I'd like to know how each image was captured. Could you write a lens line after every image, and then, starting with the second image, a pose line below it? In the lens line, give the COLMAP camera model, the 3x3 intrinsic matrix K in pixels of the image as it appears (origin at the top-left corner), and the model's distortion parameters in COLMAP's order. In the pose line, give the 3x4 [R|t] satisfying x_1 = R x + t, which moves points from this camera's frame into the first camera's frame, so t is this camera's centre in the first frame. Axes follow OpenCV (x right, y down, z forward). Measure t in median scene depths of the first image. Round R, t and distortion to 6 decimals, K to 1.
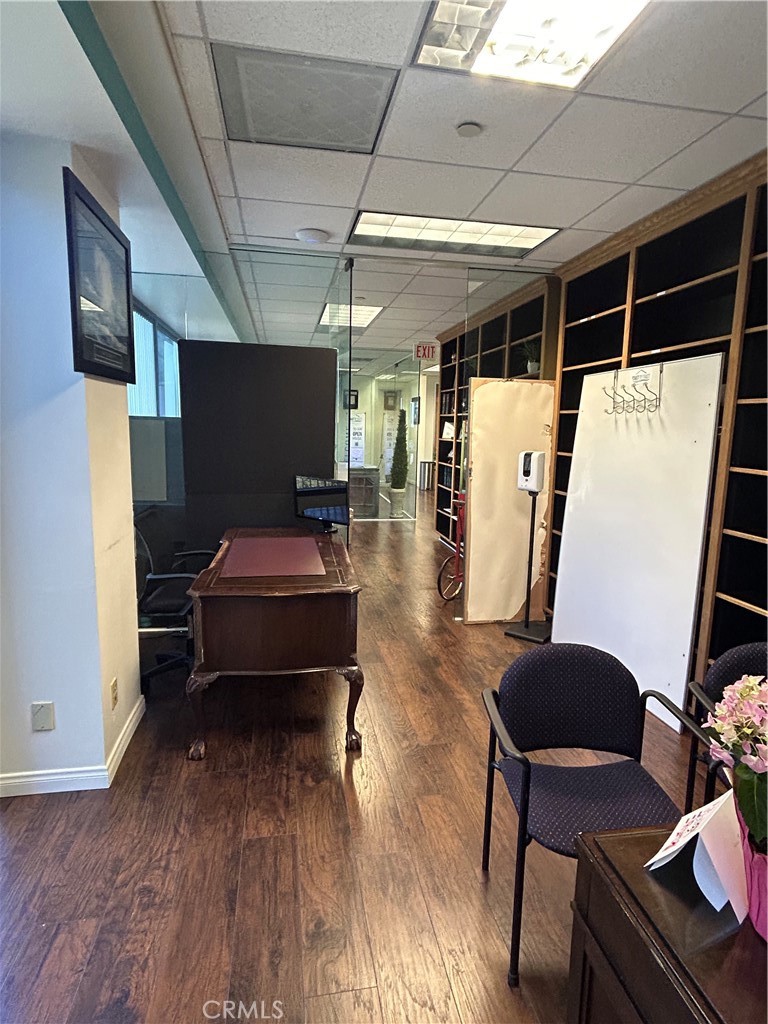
lens RADIAL K [[565.2, 0, 385.7], [0, 565.2, 507.0], [0, 0, 1]] dist [-0.002605, -0.001917]
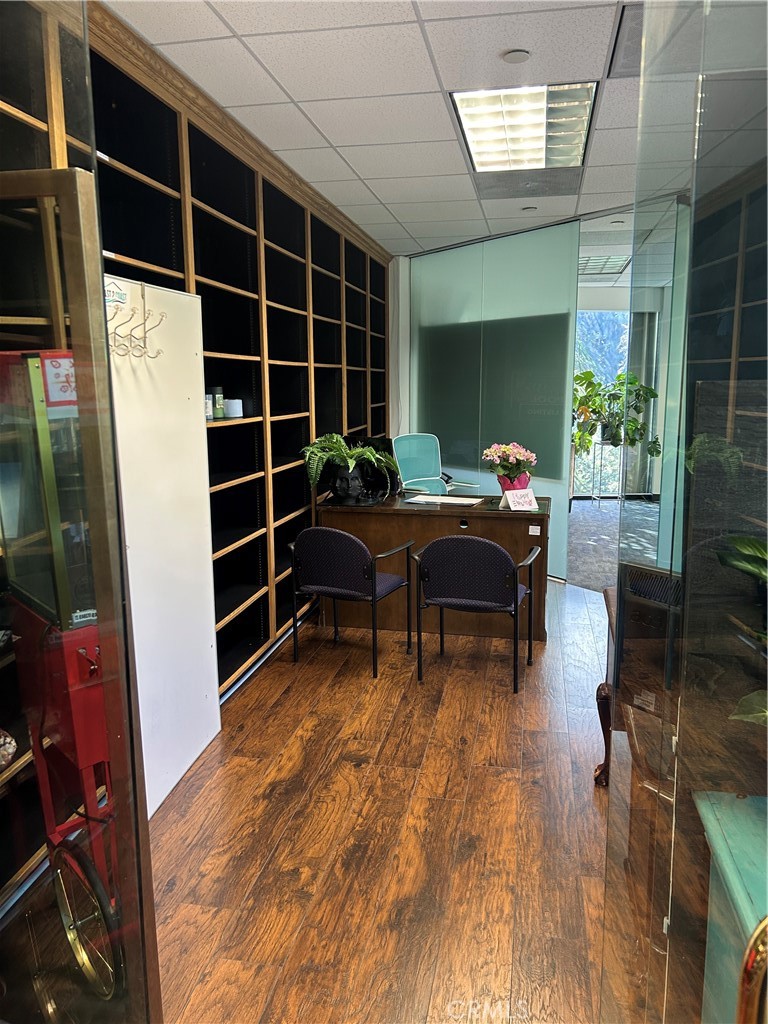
lens RADIAL K [[768.9, 0, 384.0], [0, 768.9, 512.0], [0, 0, 1]] dist [0.061204, -0.064704]
pose [[-0.930975, -0.075813, 0.357125, -0.106468], [0.037647, 0.953051, 0.300461, -0.239039], [-0.363137, 0.293167, -0.884412, 1.619589]]
